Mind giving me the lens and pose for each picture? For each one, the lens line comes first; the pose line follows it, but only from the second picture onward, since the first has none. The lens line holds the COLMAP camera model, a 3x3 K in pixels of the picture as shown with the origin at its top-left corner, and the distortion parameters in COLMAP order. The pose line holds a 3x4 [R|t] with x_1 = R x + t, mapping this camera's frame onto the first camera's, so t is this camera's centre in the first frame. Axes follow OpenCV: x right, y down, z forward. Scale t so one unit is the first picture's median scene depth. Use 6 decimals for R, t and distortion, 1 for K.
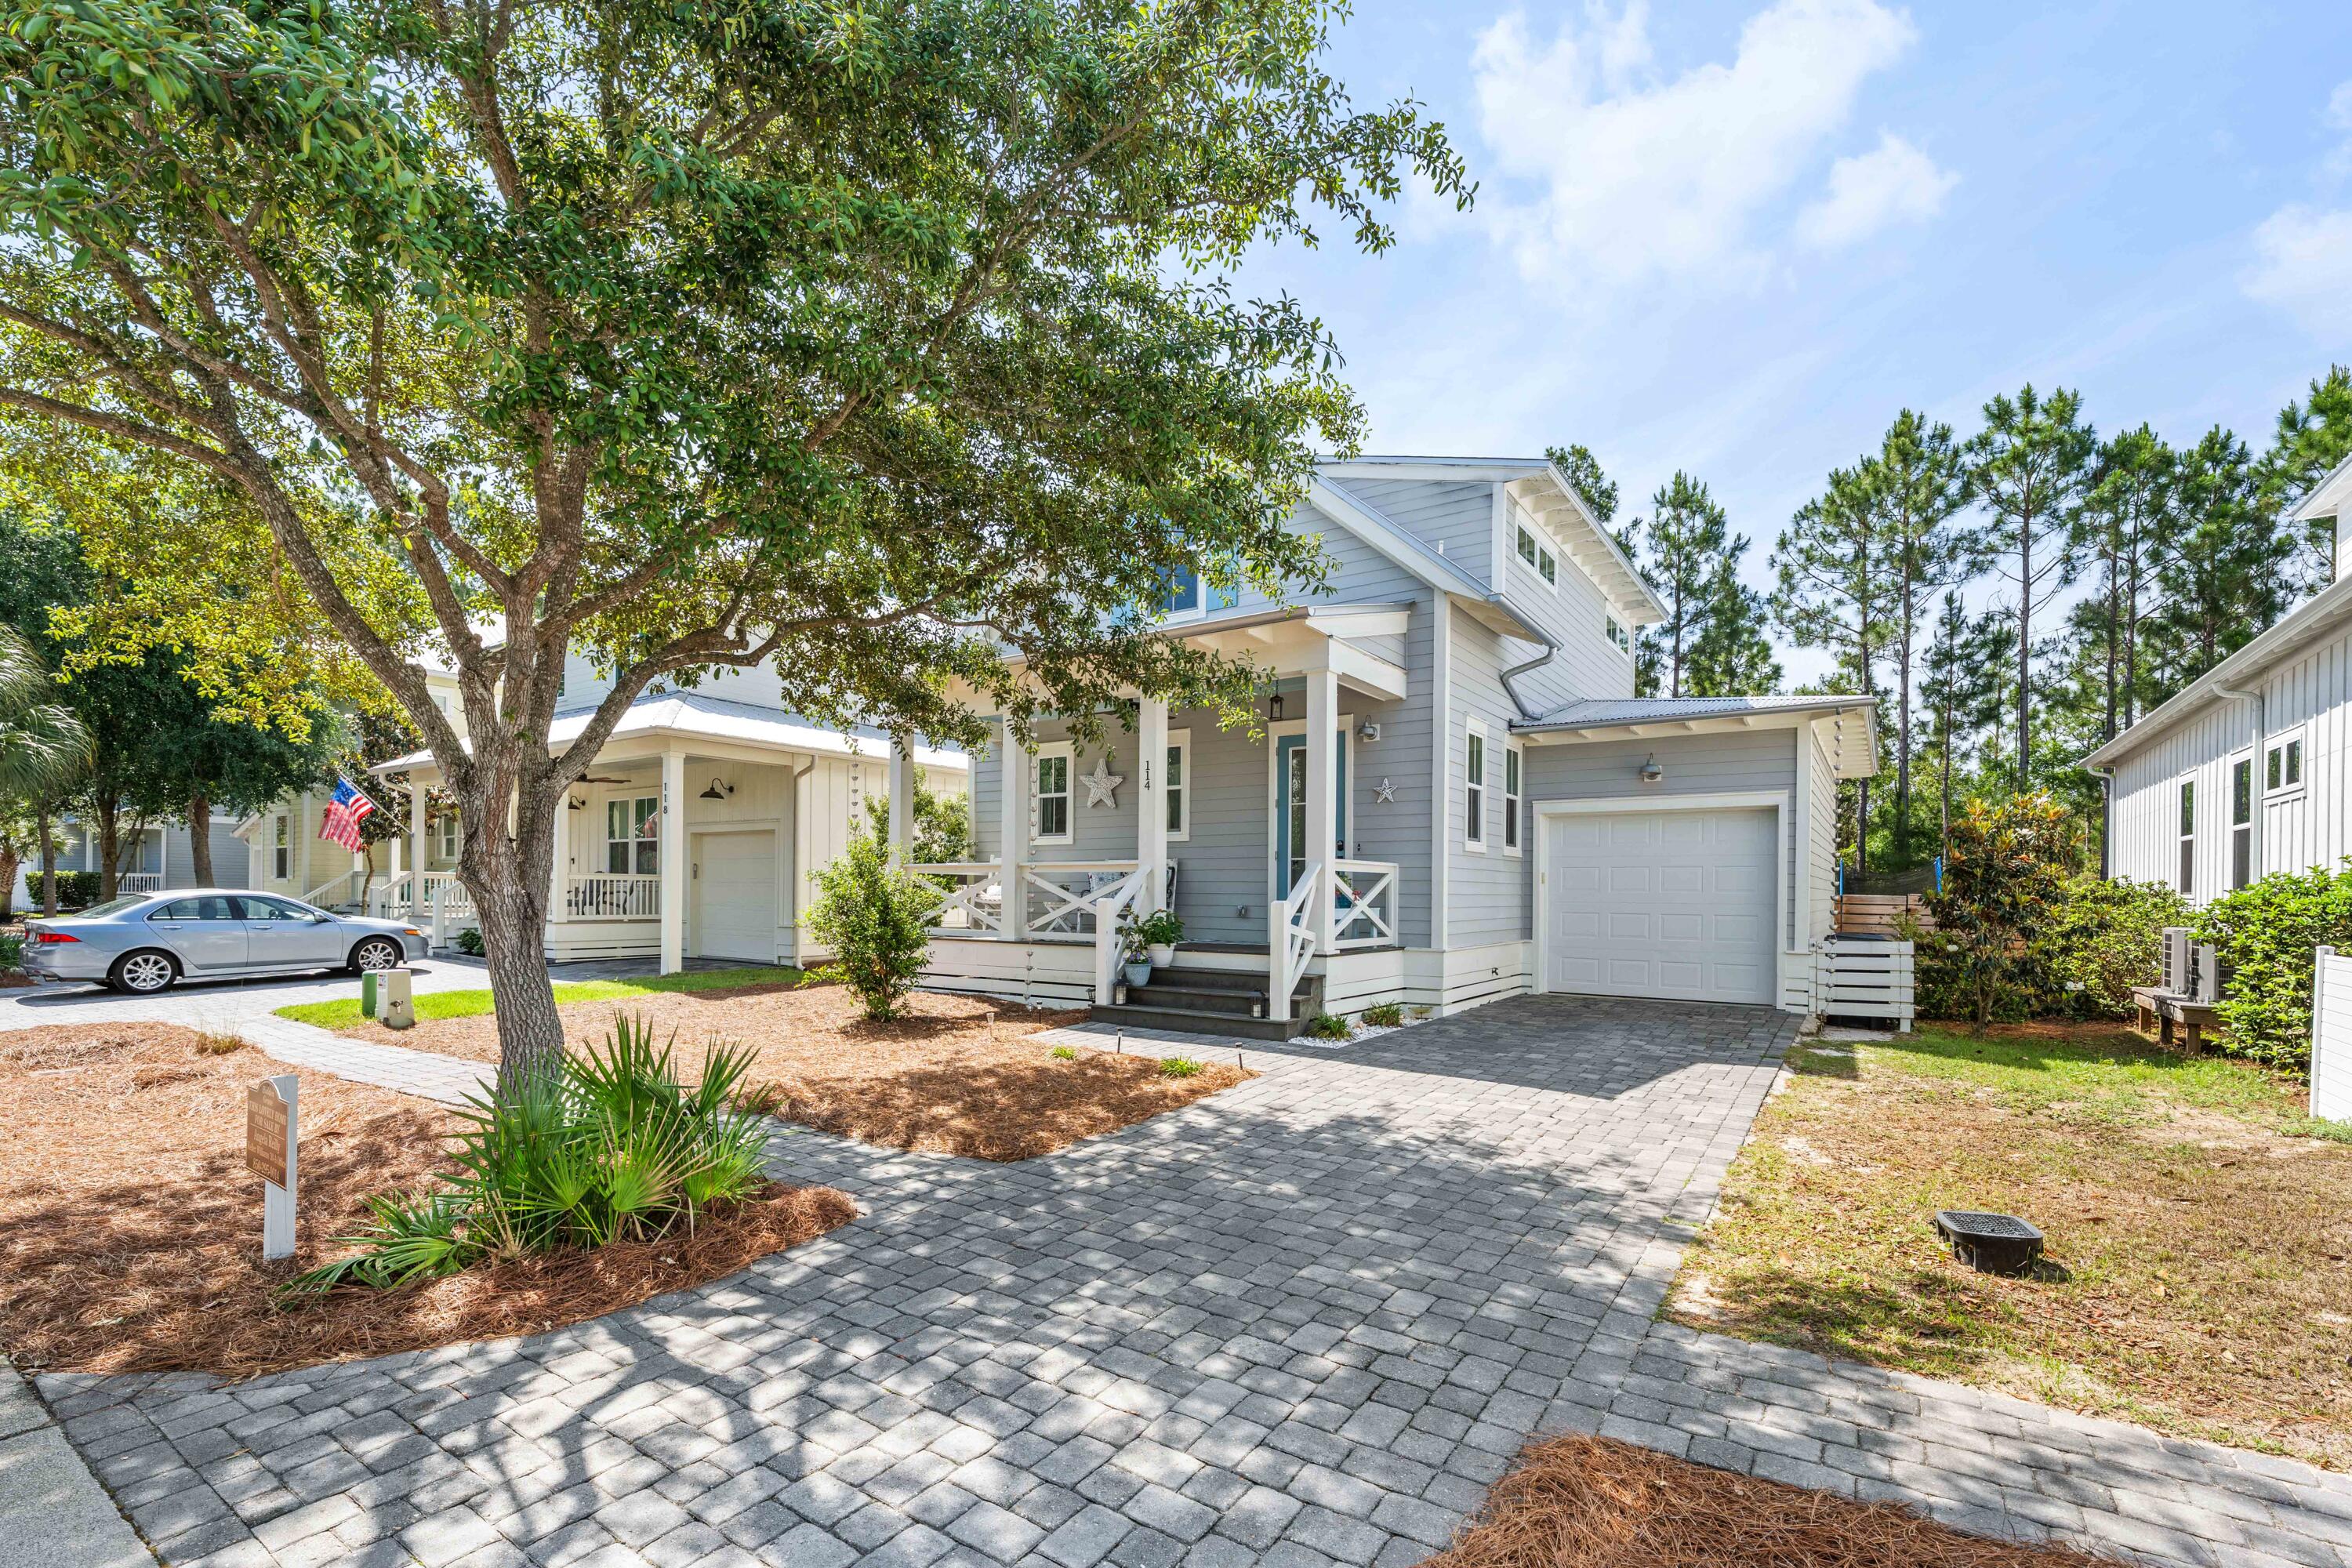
lens RADIAL K [[1074.6, 0, 1157.4], [0, 1074.6, 911.5], [0, 0, 1]] dist [-0.019939, -0.001352]
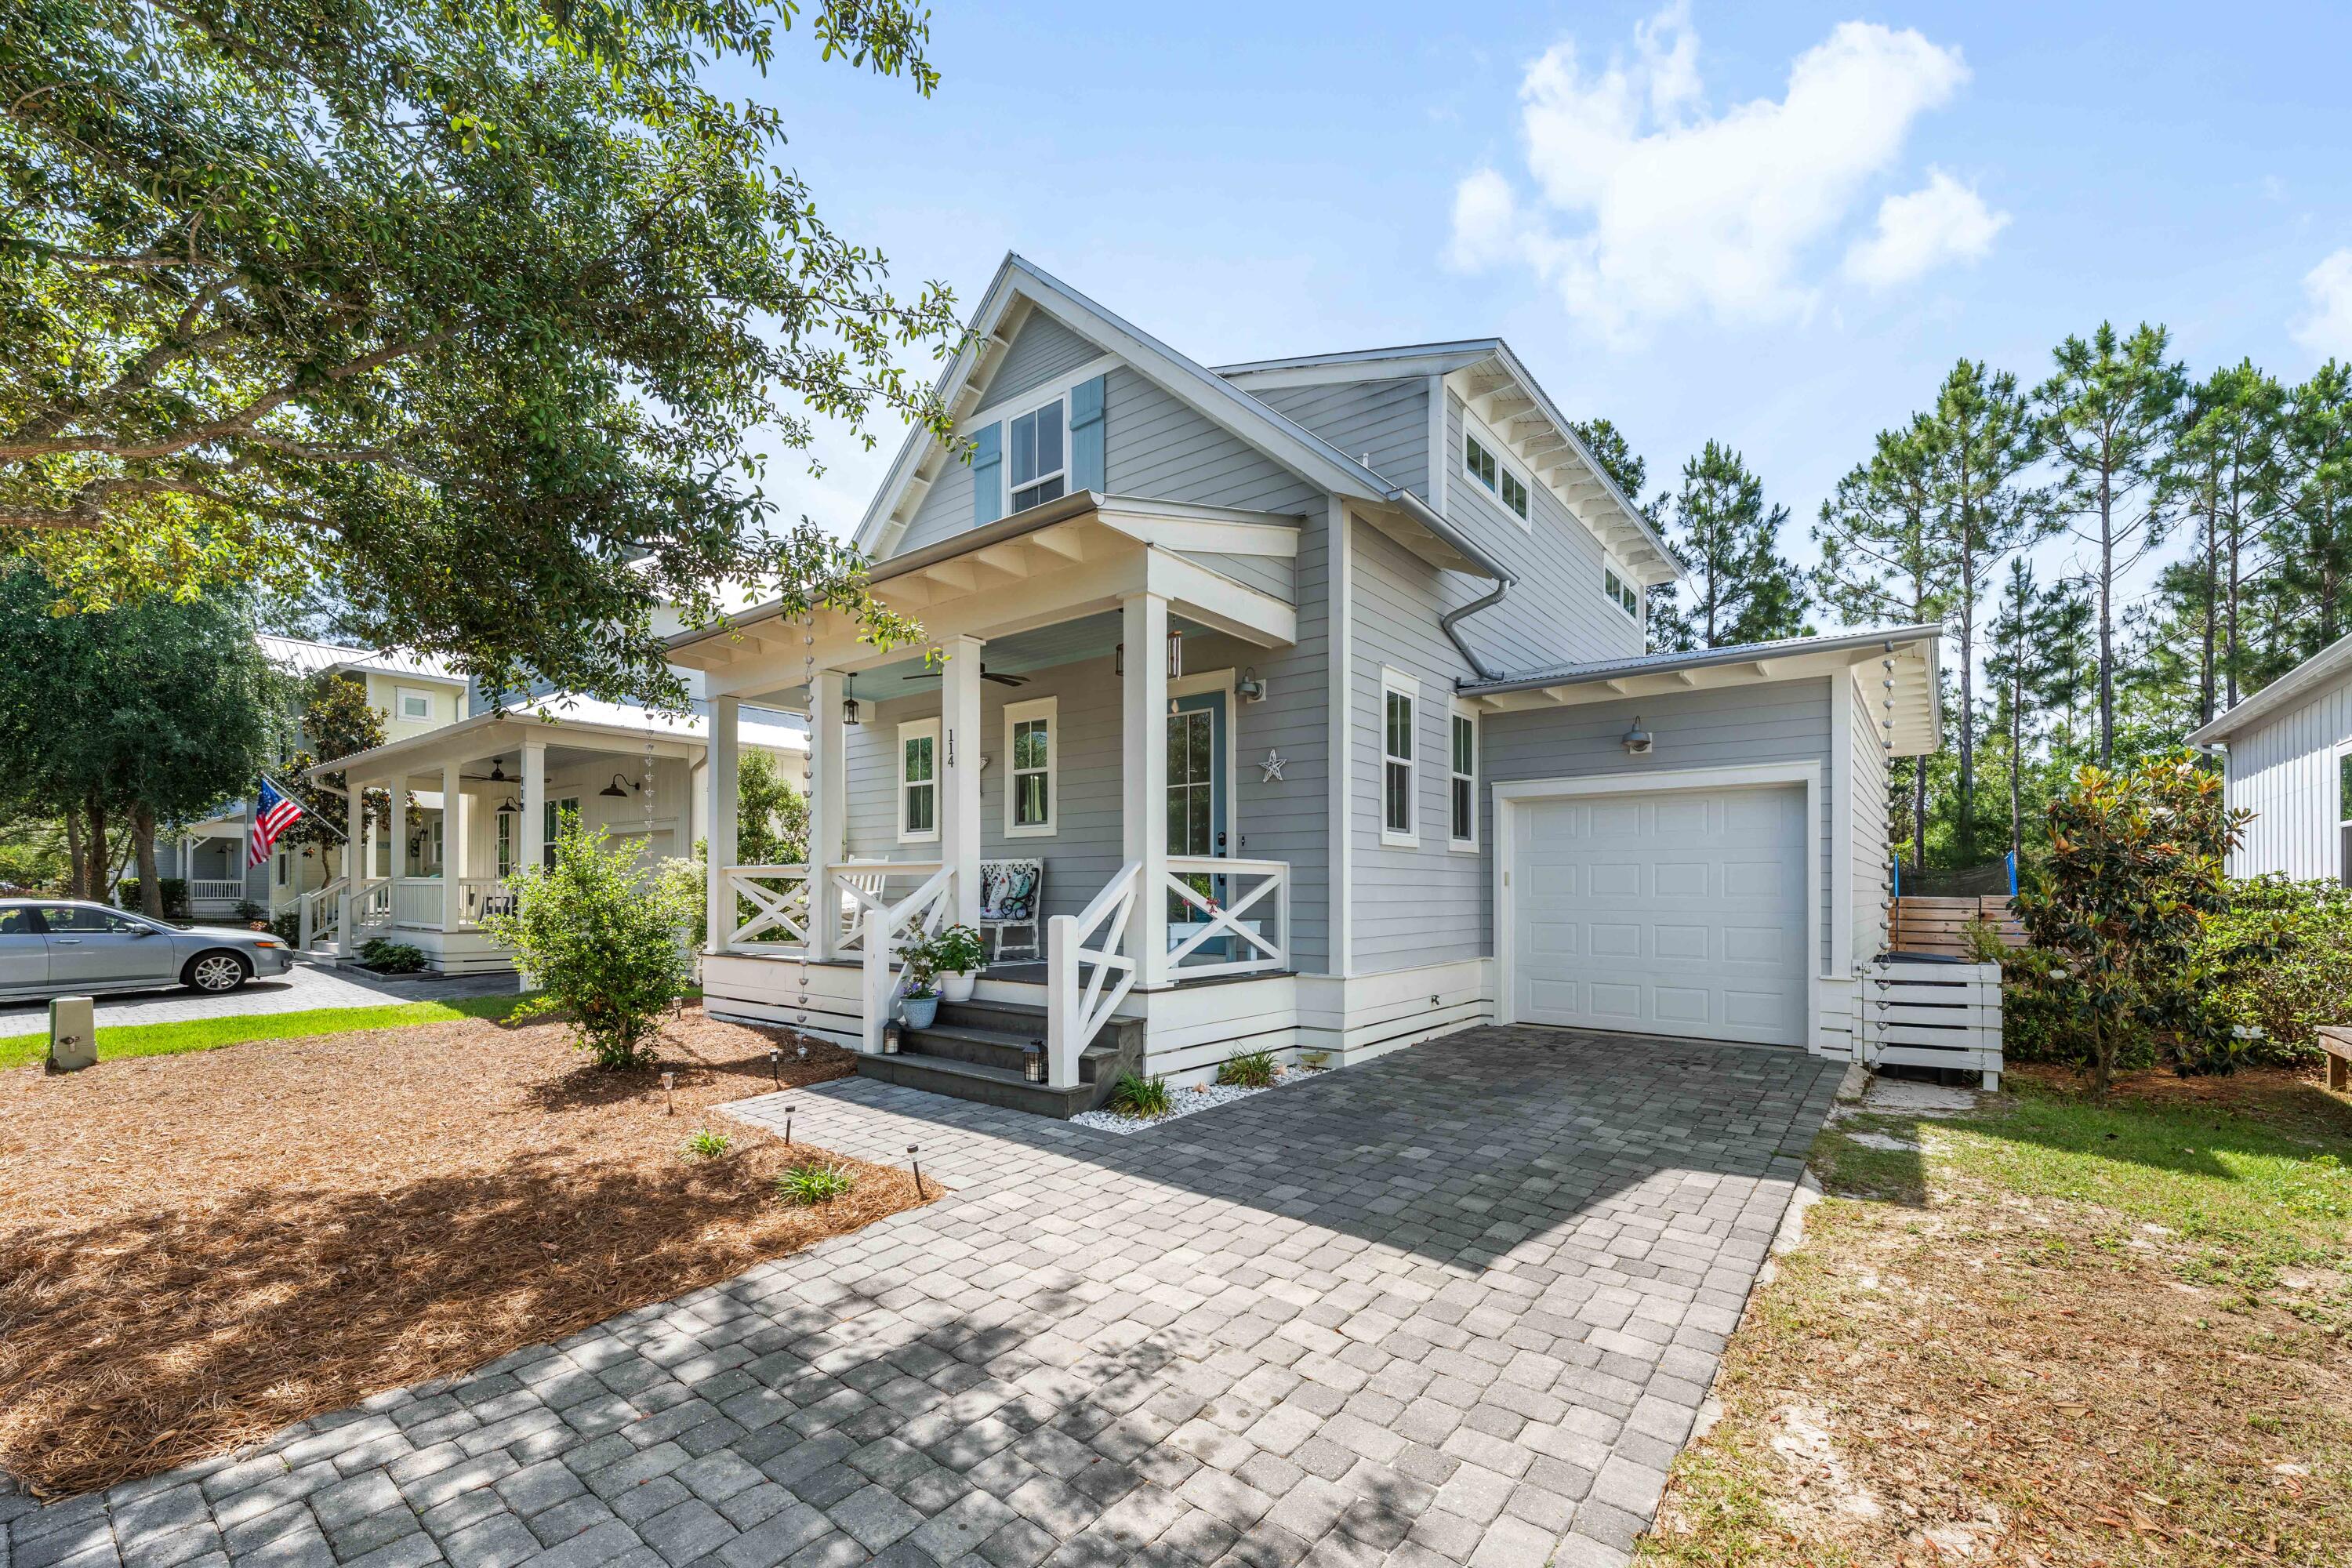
lens RADIAL K [[944.4, 0, 1234.7], [0, 944.4, 889.7], [0, 0, 1]] dist [-0.010312, -0.000674]
pose [[0.999020, -0.004423, -0.044042, 0.200395], [0.003642, 0.999835, -0.017786, -0.012259], [0.044113, 0.017608, 0.998871, 0.310192]]
